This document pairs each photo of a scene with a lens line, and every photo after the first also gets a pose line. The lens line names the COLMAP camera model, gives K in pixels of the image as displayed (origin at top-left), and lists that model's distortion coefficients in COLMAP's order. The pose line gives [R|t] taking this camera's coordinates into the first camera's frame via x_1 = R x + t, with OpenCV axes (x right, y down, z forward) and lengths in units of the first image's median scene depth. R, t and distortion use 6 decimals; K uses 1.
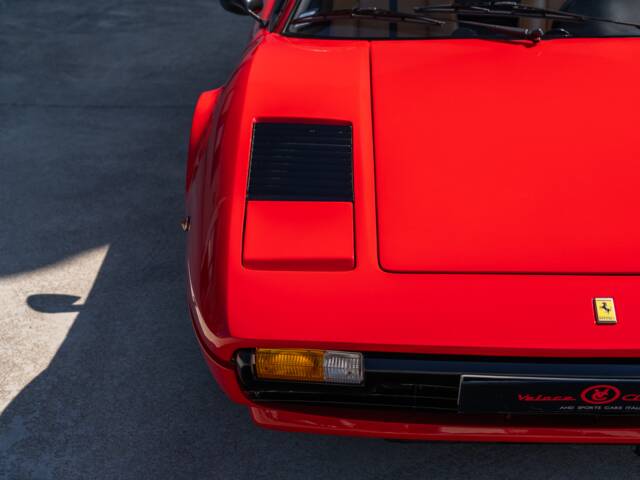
lens RADIAL K [[1180.9, 0, 327.3], [0, 1180.9, 253.1], [0, 0, 1]] dist [0.013788, 0.096157]
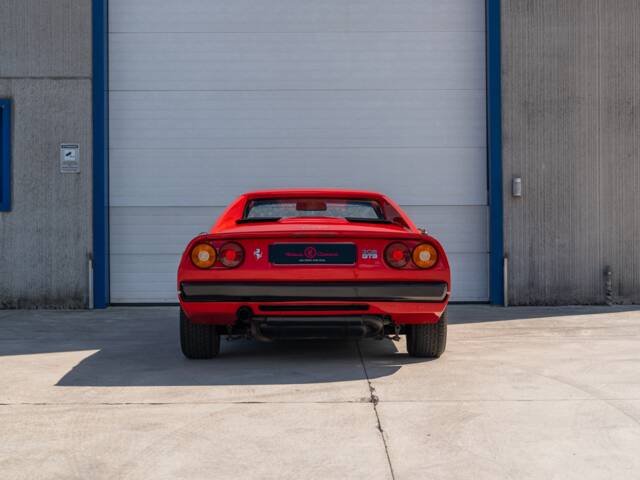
lens RADIAL K [[1129.8, 0, 320.0], [0, 1129.8, 240.0], [0, 0, 1]] dist [0.005835, 0.042801]
pose [[0.999161, -0.001924, 0.040916, 0.072215], [0.017508, 0.923107, -0.384144, 0.687574], [-0.037030, 0.384538, 0.922366, -1.039293]]
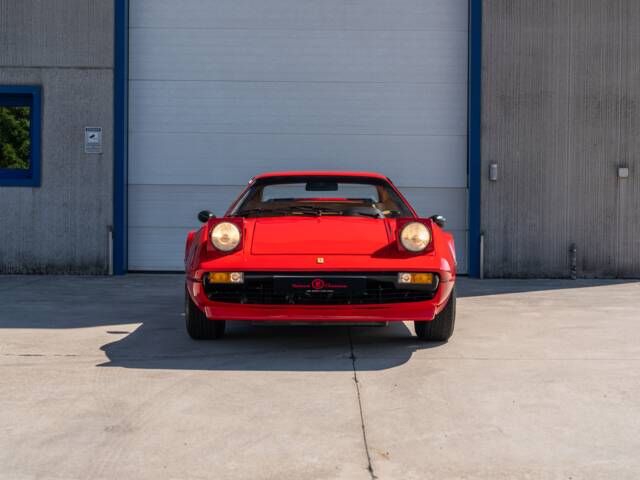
lens RADIAL K [[1059.7, 0, 320.0], [0, 1059.7, 240.0], [0, 0, 1]] dist [0.004413, 0.015372]
pose [[0.999188, 0.012039, 0.038443, 0.090672], [0.002651, 0.932577, -0.360961, 0.750686], [-0.040197, 0.360770, 0.931788, -1.226554]]
